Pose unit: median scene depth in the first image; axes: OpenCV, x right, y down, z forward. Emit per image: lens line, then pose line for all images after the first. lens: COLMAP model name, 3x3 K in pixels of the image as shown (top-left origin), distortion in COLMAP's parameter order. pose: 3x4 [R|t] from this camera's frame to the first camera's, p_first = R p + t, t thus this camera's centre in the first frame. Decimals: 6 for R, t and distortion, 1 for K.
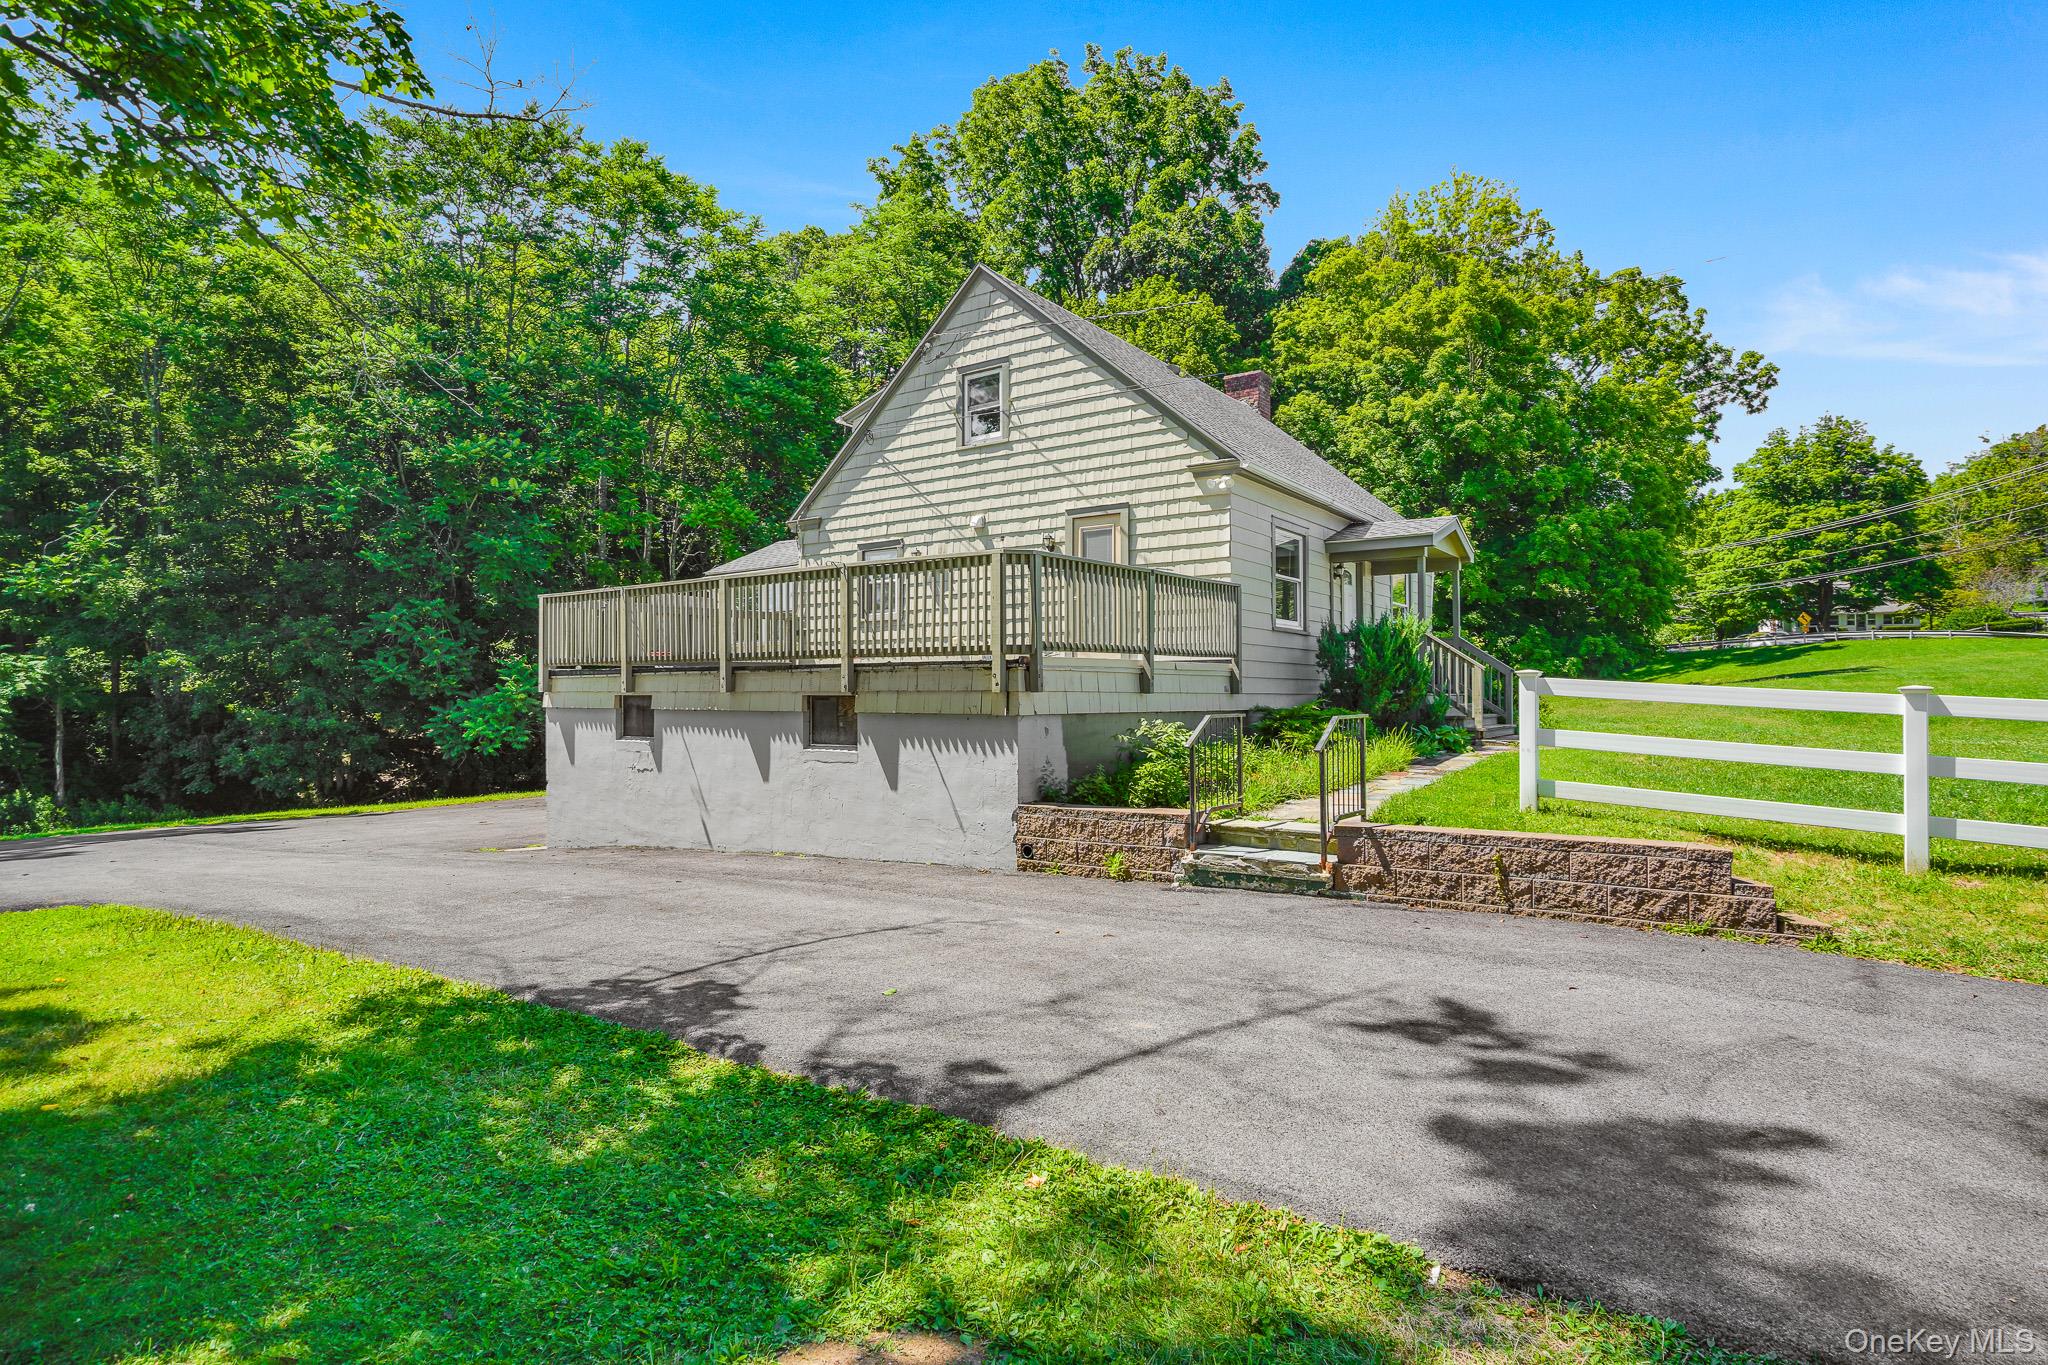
lens RADIAL K [[1064.0, 0, 1053.8], [0, 1064.0, 653.7], [0, 0, 1]] dist [-0.038820, 0.029965]
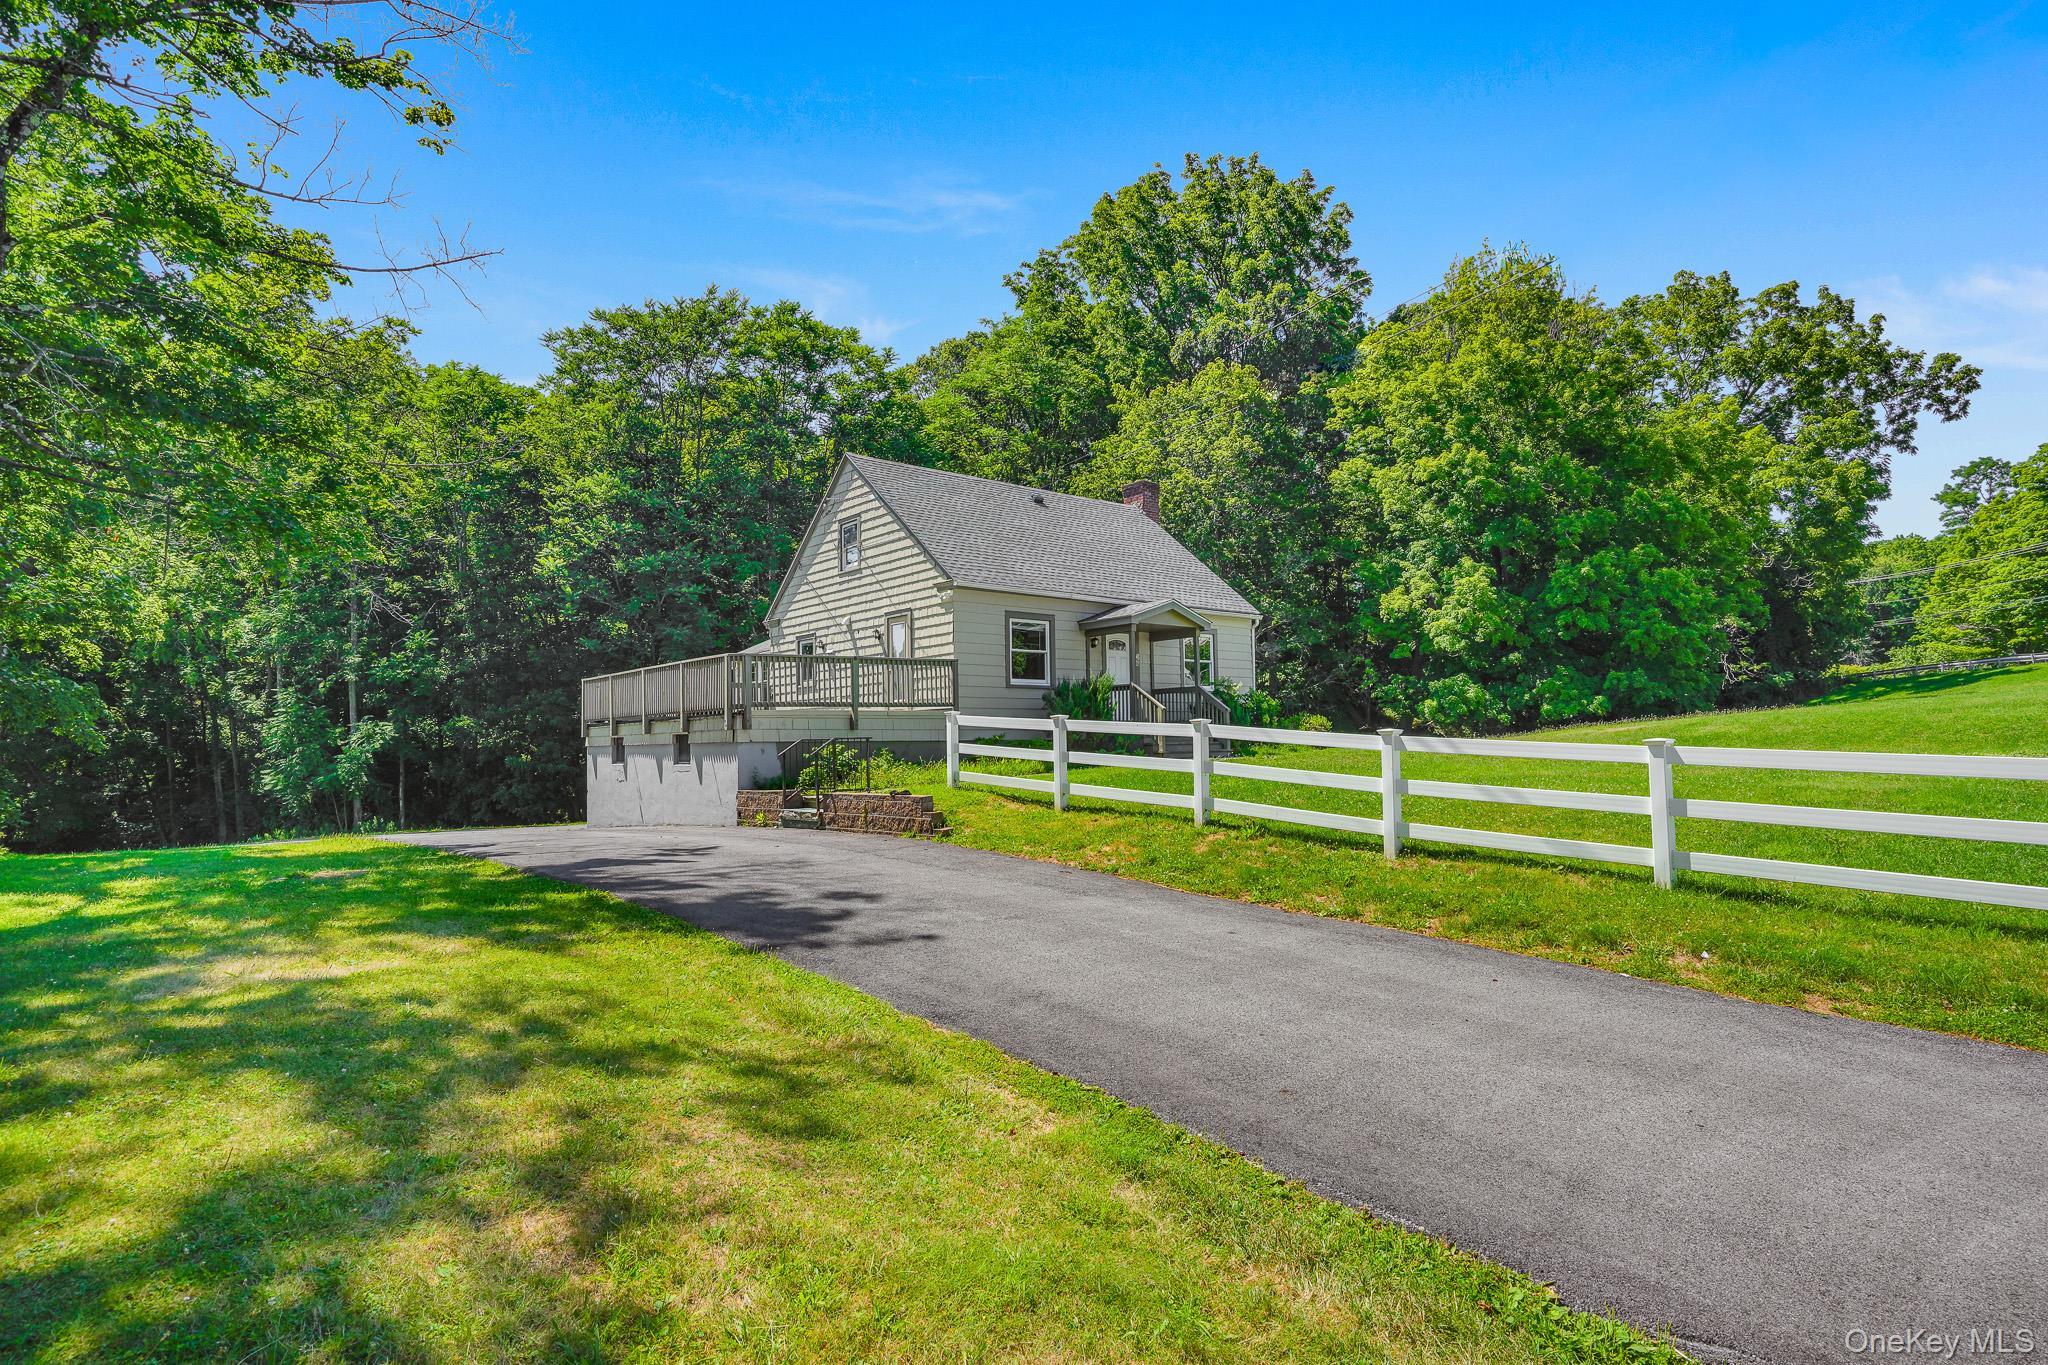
lens RADIAL K [[1064.0, 0, 1053.8], [0, 1064.0, 653.7], [0, 0, 1]] dist [-0.038820, 0.029965]
pose [[0.971833, -0.037659, -0.232642, 0.242749], [0.027002, 0.998442, -0.048826, 0.002388], [0.234118, 0.041169, 0.971336, -0.175754]]
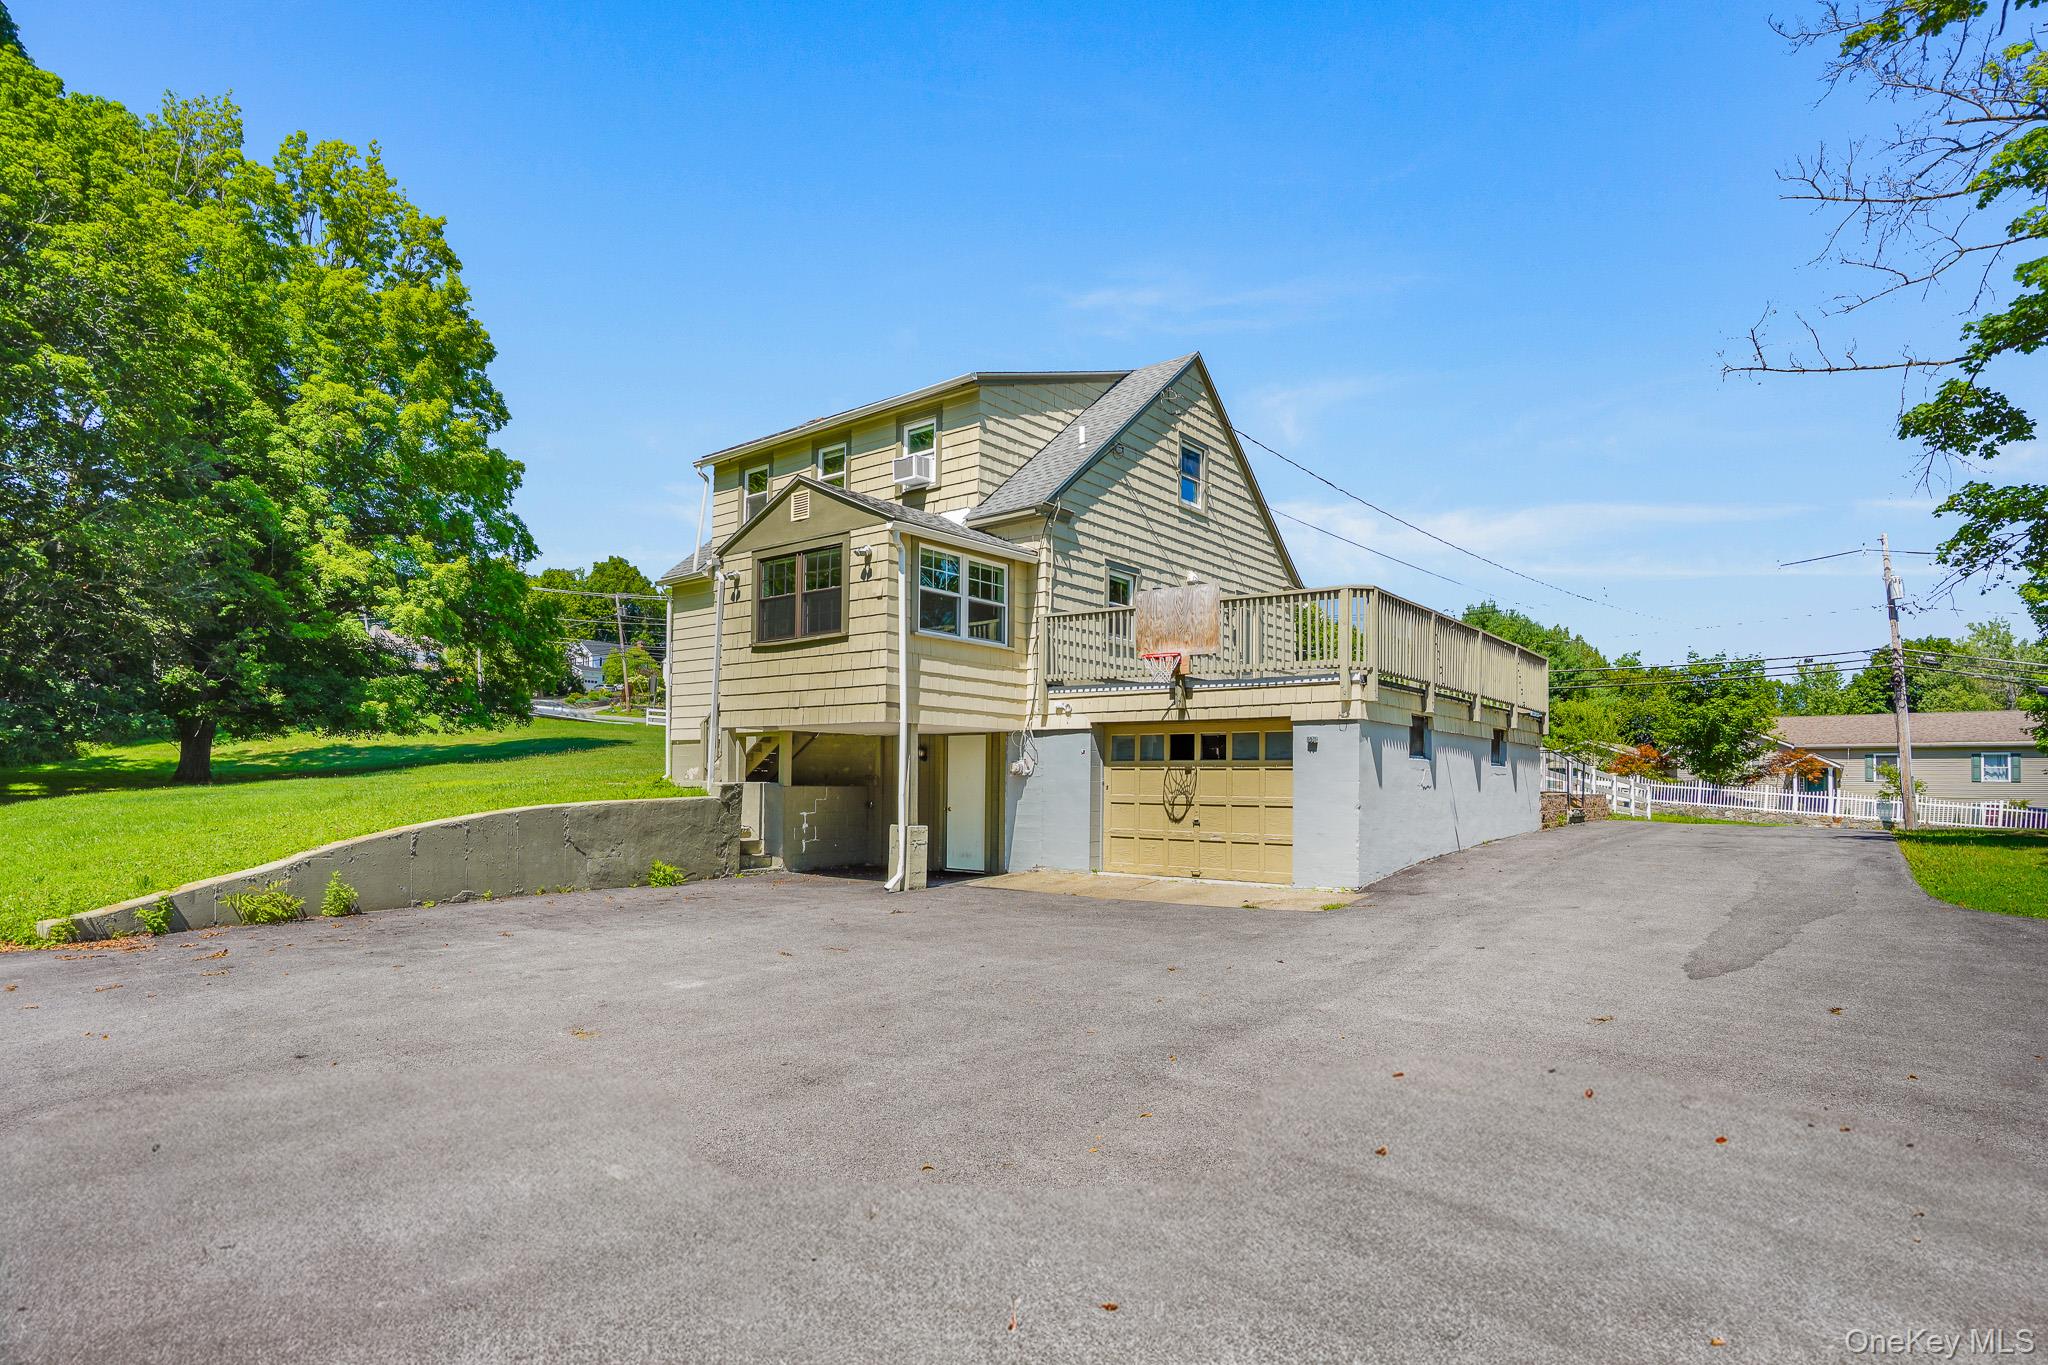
lens RADIAL K [[1064.0, 0, 1053.8], [0, 1064.0, 653.7], [0, 0, 1]] dist [-0.038820, 0.029965]
pose [[0.019900, 0.120655, 0.992495, -0.497138], [-0.036989, 0.992101, -0.119865, 0.039880], [-0.999118, -0.034326, 0.024206, 0.474741]]
